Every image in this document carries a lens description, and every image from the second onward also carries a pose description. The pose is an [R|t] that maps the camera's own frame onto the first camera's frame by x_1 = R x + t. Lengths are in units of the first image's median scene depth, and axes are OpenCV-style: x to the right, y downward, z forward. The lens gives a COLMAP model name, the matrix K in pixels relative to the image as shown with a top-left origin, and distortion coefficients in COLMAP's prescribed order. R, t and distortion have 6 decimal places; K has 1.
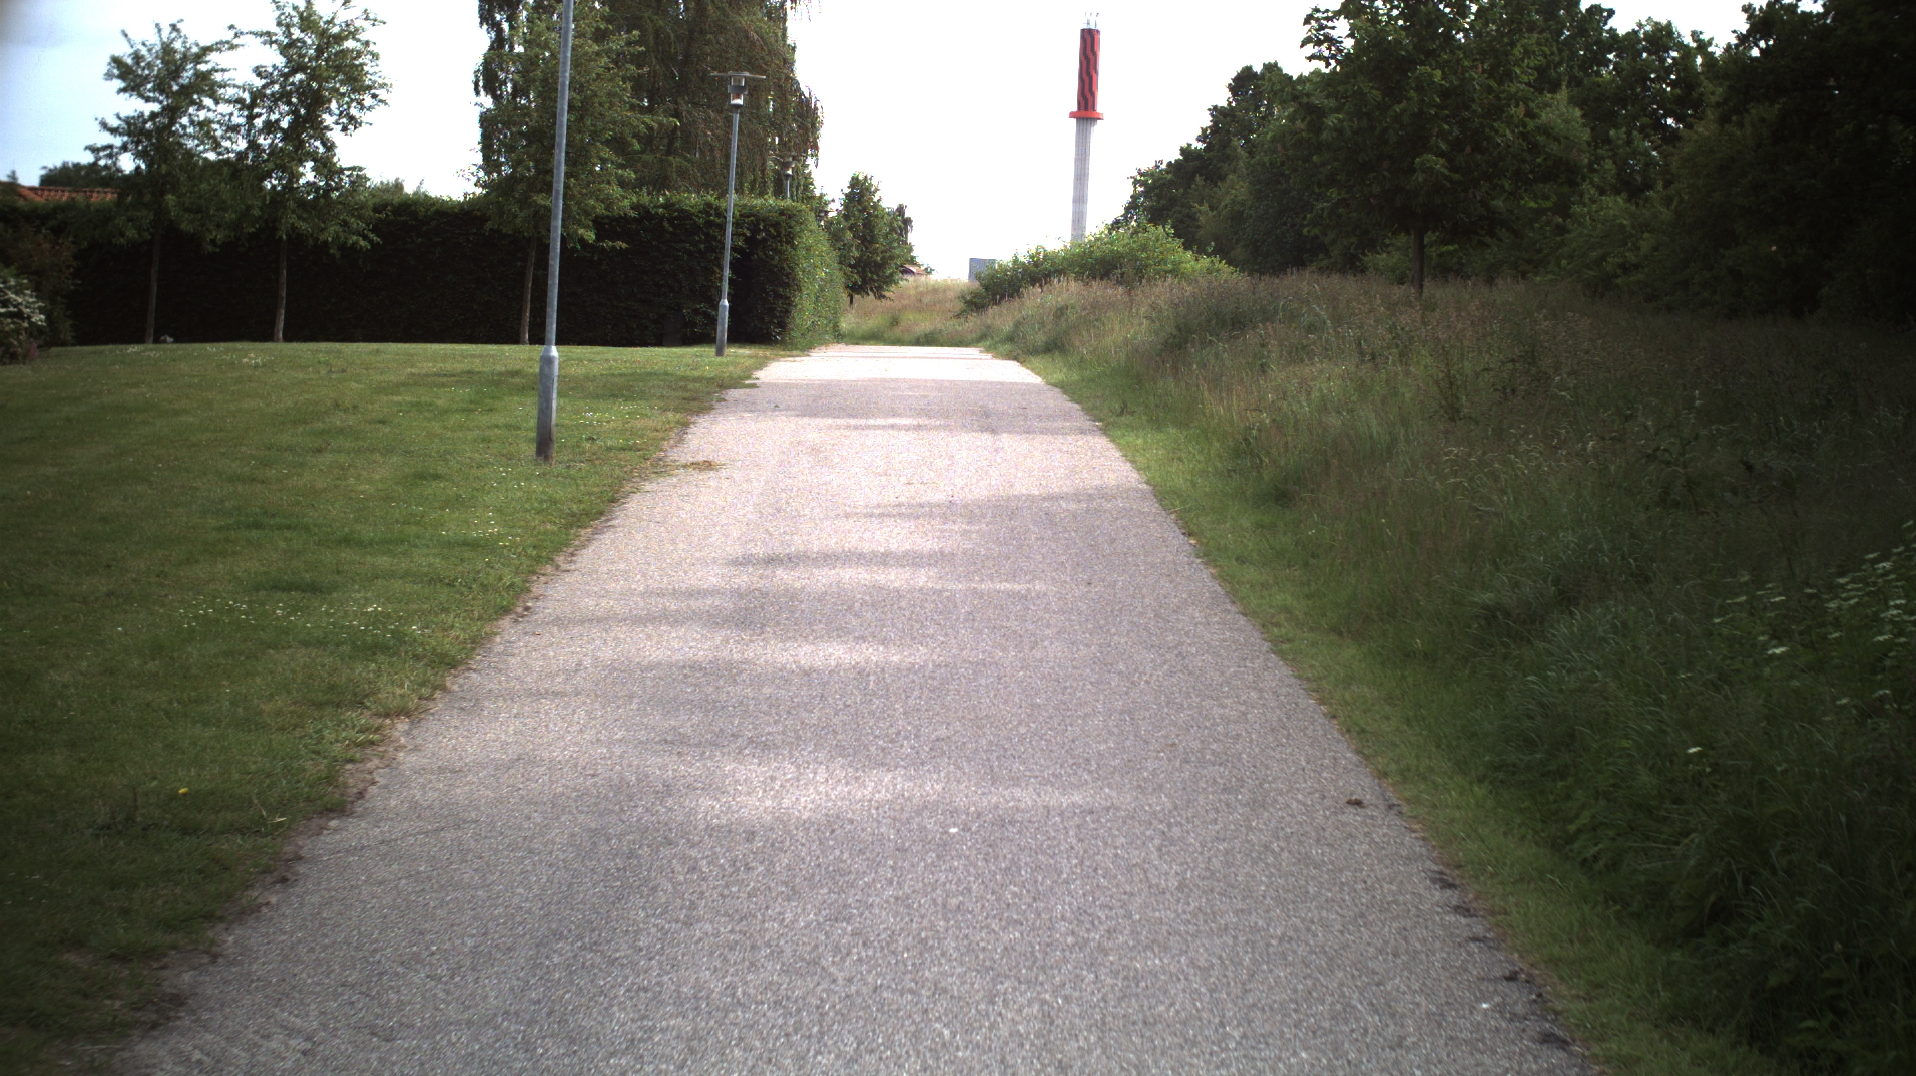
lens RADIAL K [[3319.4, 0, 958.0], [0, 3319.4, 538.0], [0, 0, 1]] dist [-0.284493, 0.212198]
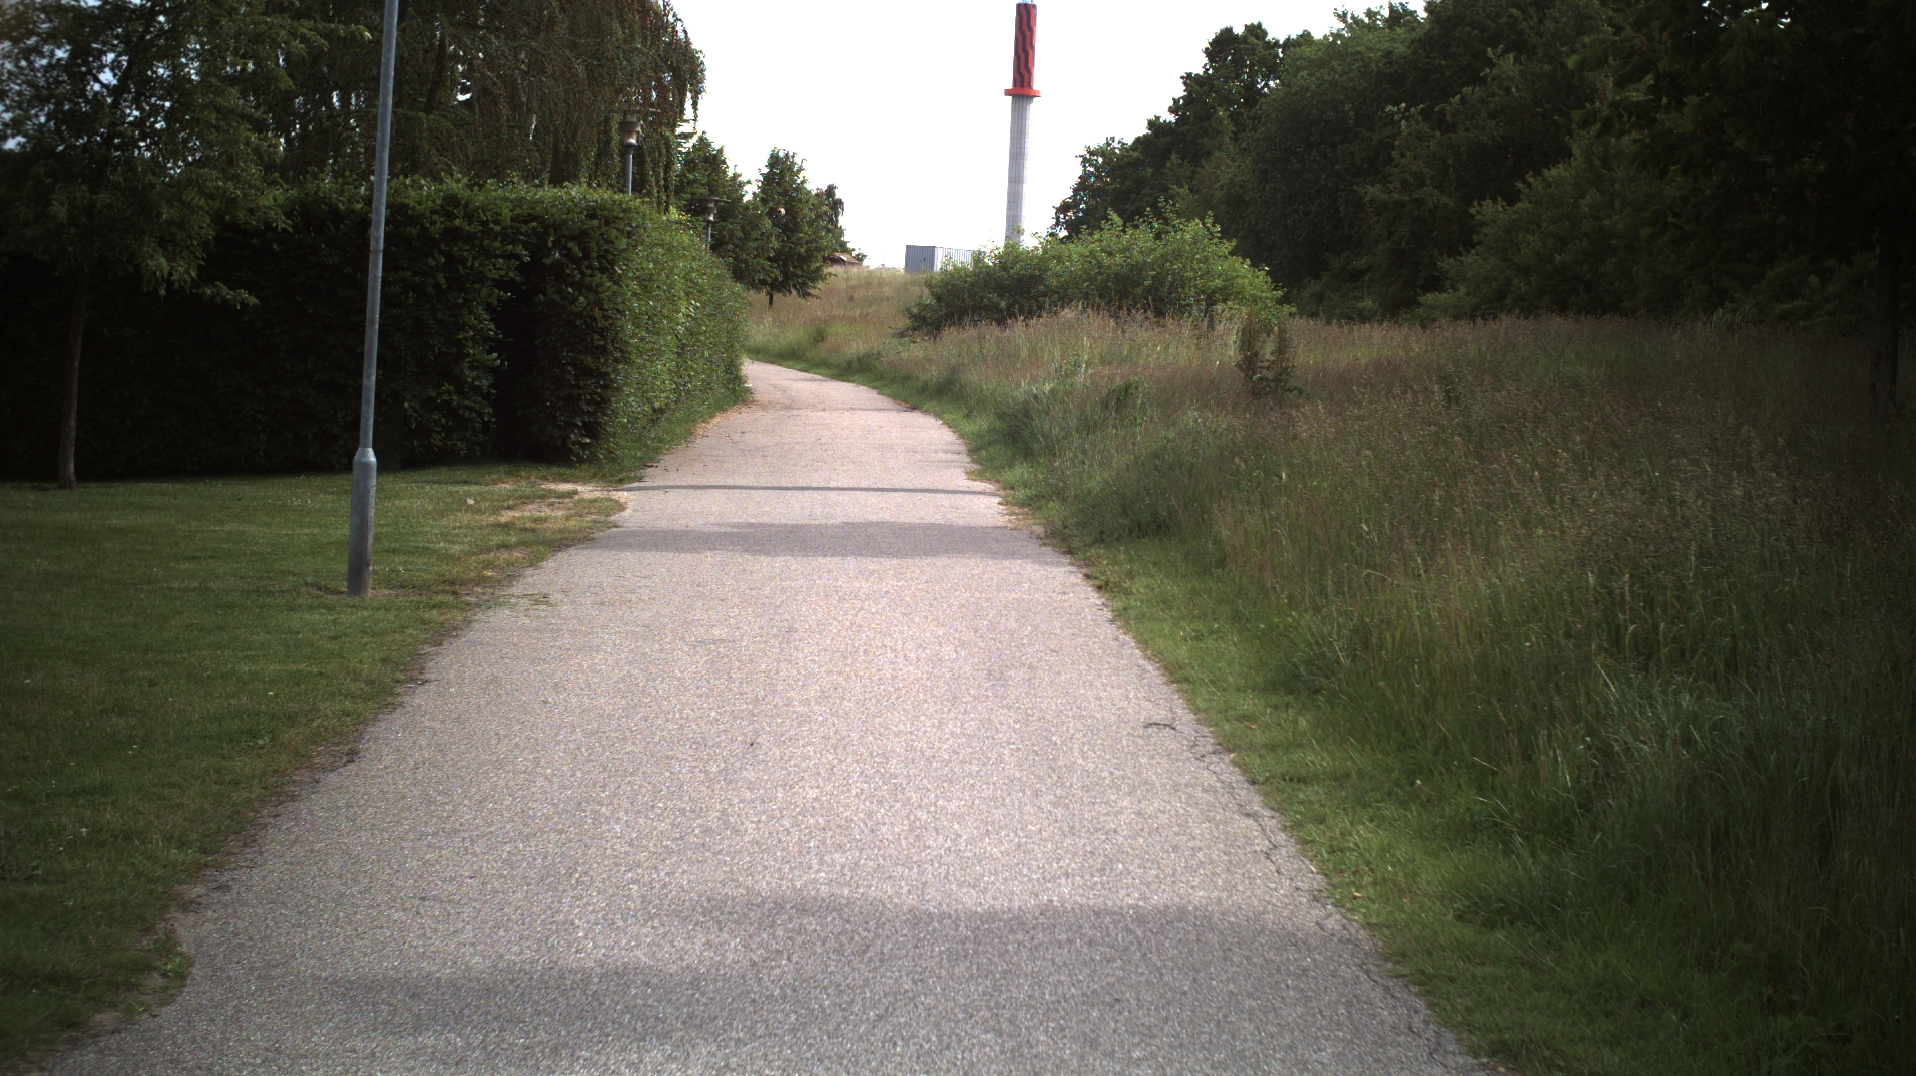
lens RADIAL K [[3319.4, 0, 958.0], [0, 3319.4, 538.0], [0, 0, 1]] dist [-0.284493, 0.212198]
pose [[0.999784, -0.000943, 0.020764, -0.005917], [0.000814, 0.999980, 0.006216, -0.049986], [-0.020769, -0.006198, 0.999765, 0.473771]]
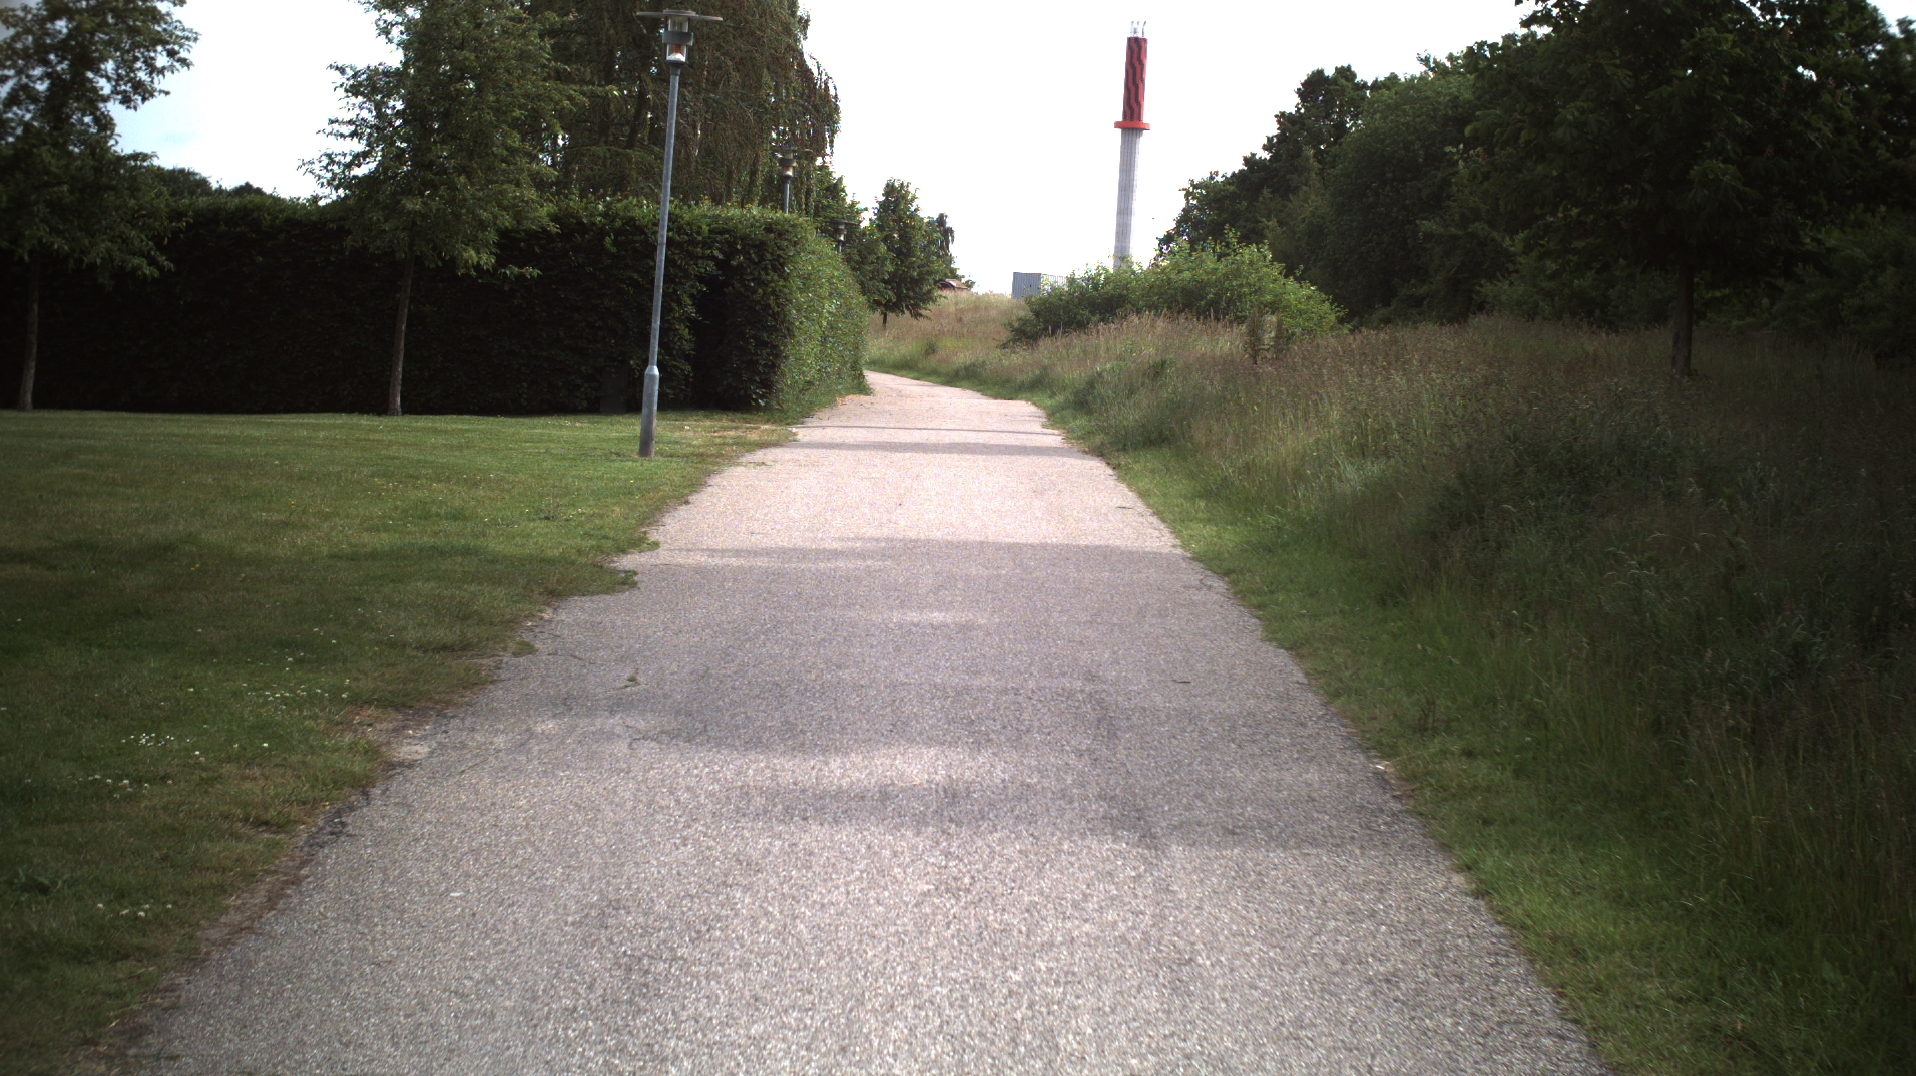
lens RADIAL K [[3319.4, 0, 958.0], [0, 3319.4, 538.0], [0, 0, 1]] dist [-0.284493, 0.212198]
pose [[0.999835, 0.014335, -0.011157, -0.003269], [-0.014366, 0.999893, -0.002715, -0.029821], [0.011117, 0.002875, 0.999934, 0.284304]]
